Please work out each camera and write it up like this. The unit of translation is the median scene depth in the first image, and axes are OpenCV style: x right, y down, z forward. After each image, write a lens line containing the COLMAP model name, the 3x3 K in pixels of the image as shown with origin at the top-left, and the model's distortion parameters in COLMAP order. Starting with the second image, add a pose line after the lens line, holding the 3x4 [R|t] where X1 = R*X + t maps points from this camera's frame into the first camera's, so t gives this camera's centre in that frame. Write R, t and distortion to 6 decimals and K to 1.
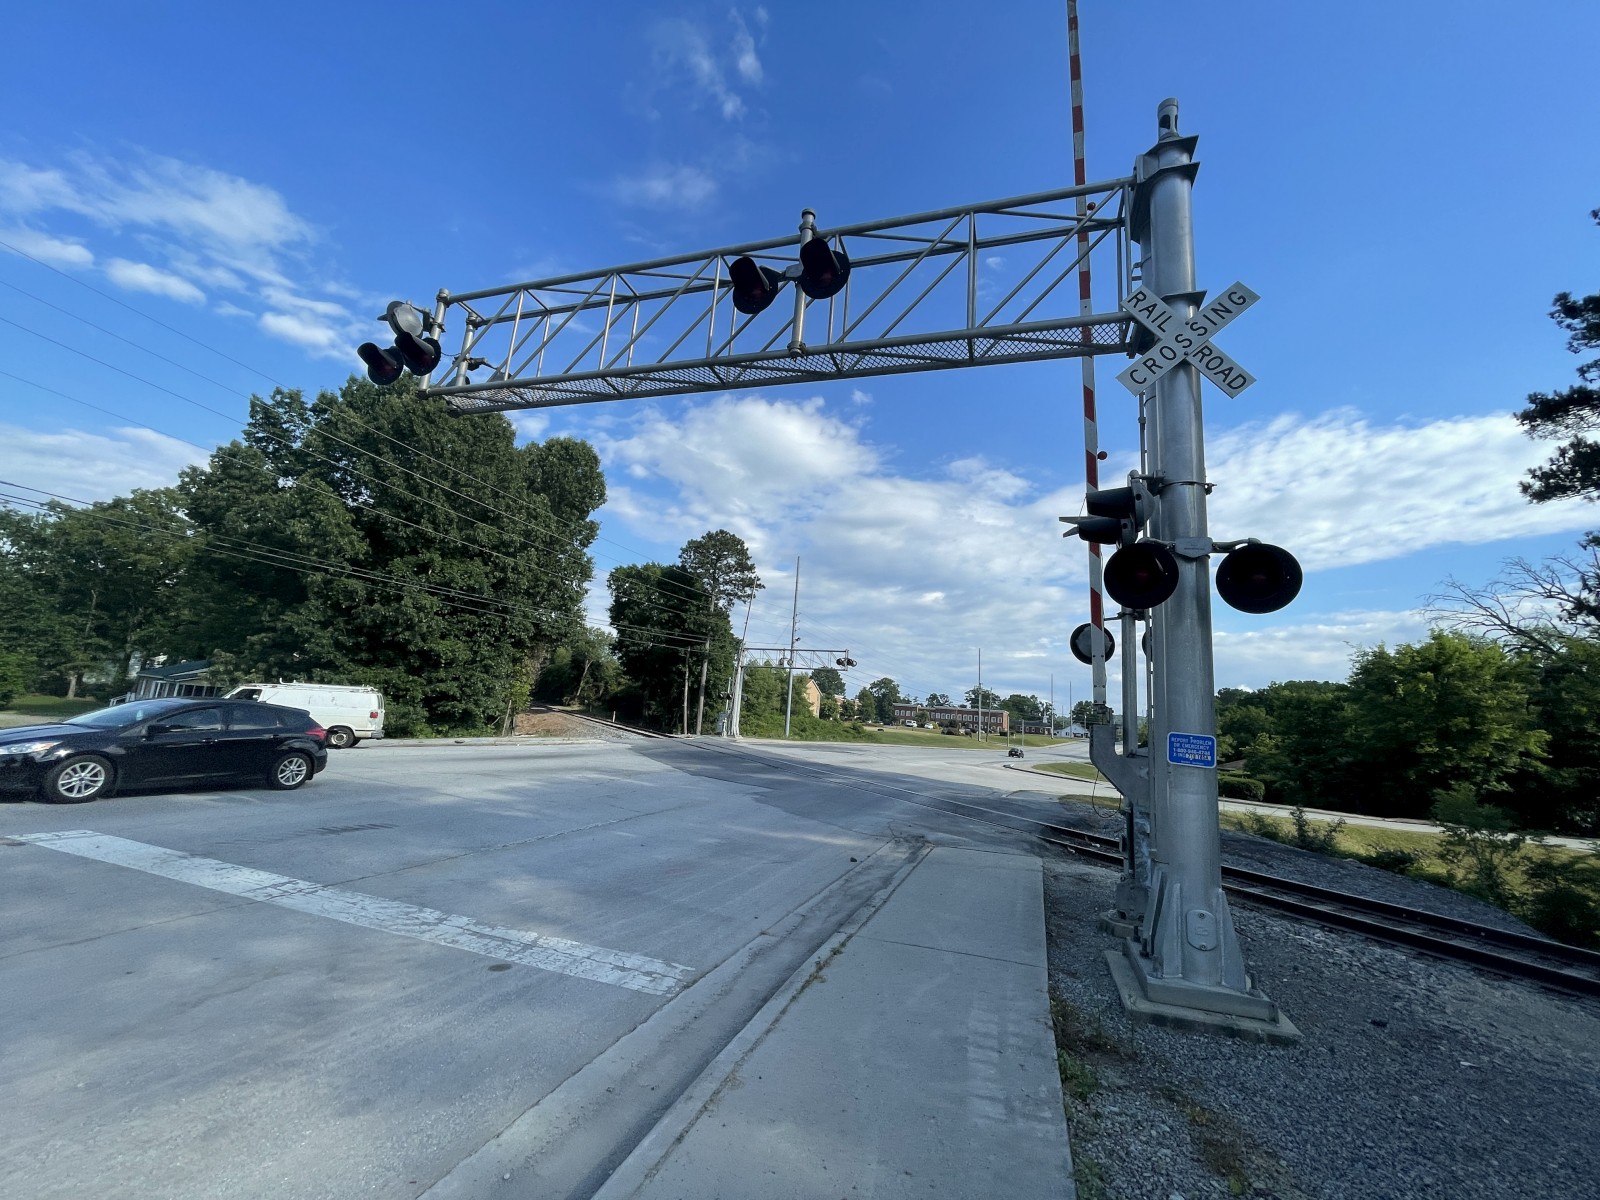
lens RADIAL K [[642.7, 0, 804.0], [0, 642.7, 603.0], [0, 0, 1]] dist [-0.006163, 0.000354]
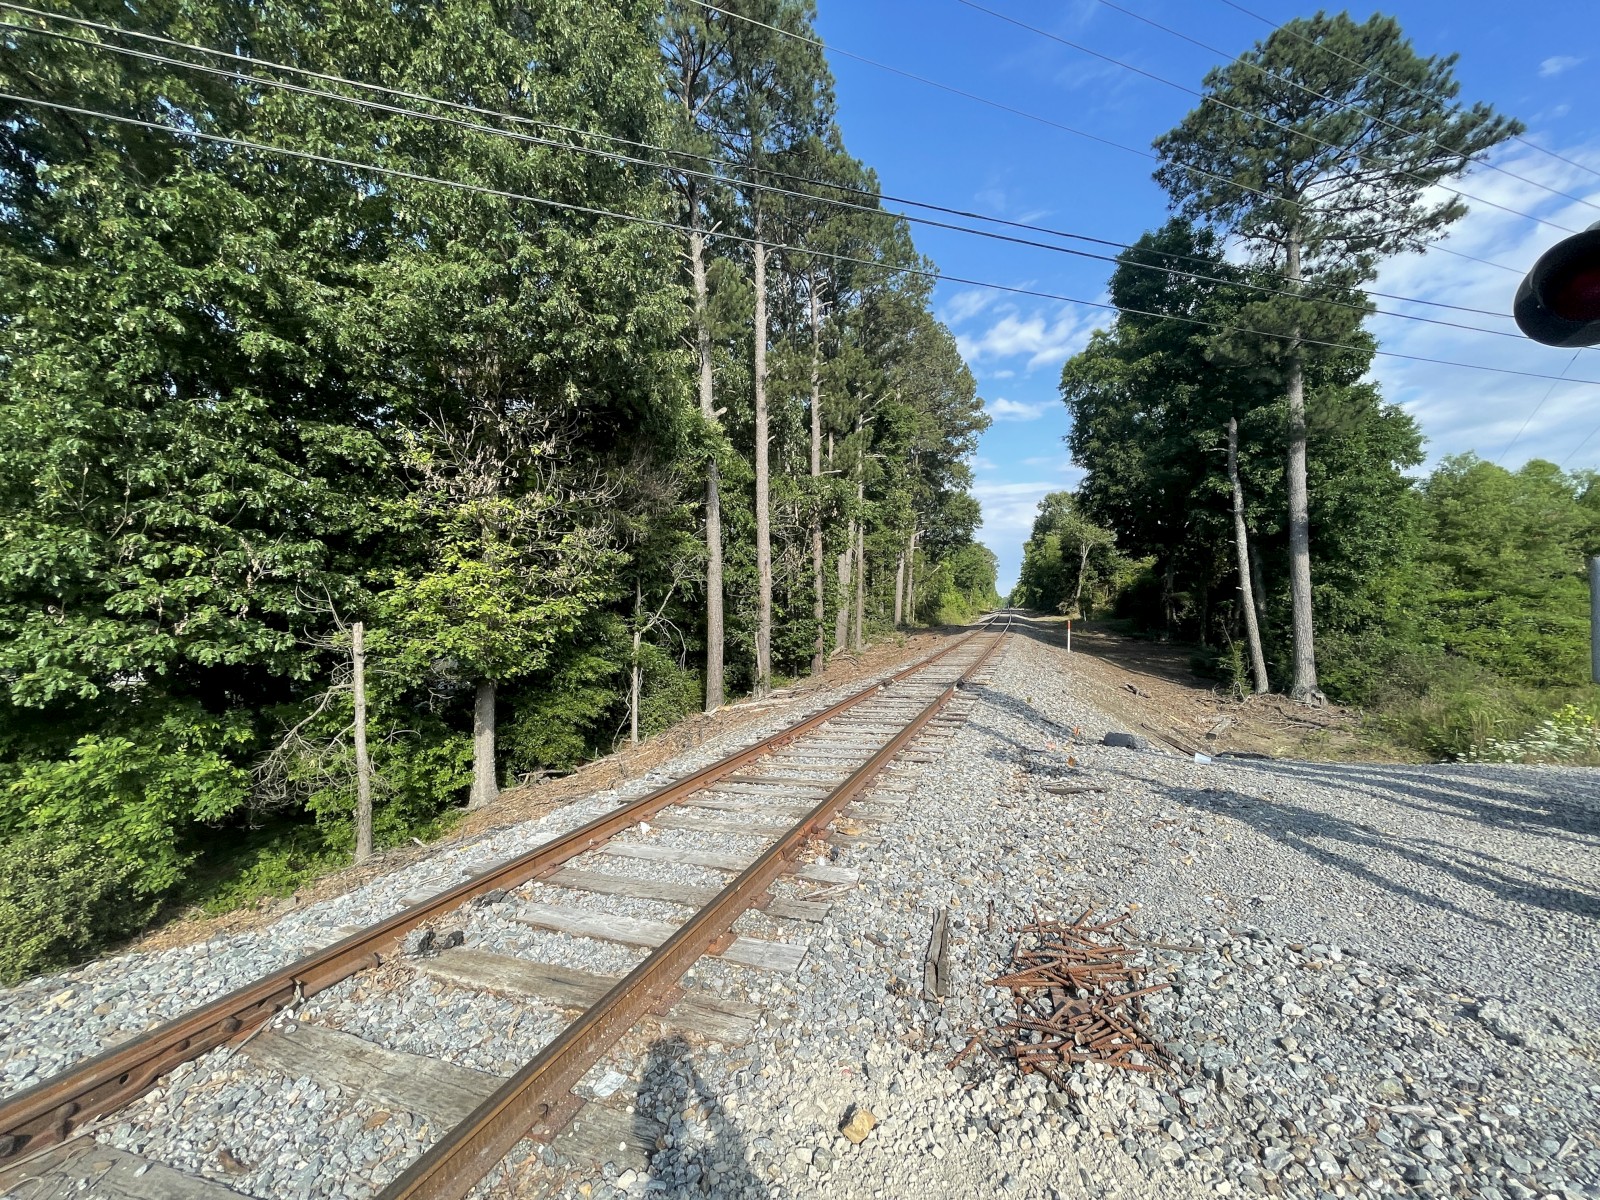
lens RADIAL K [[642.7, 0, 802.4], [0, 642.7, 601.1], [0, 0, 1]] dist [-0.006163, 0.000354]
pose [[0.662199, -0.105137, -0.741915, -0.086429], [0.201207, 0.978695, 0.040897, 0.103066], [0.721809, -0.176361, 0.669245, 0.587179]]
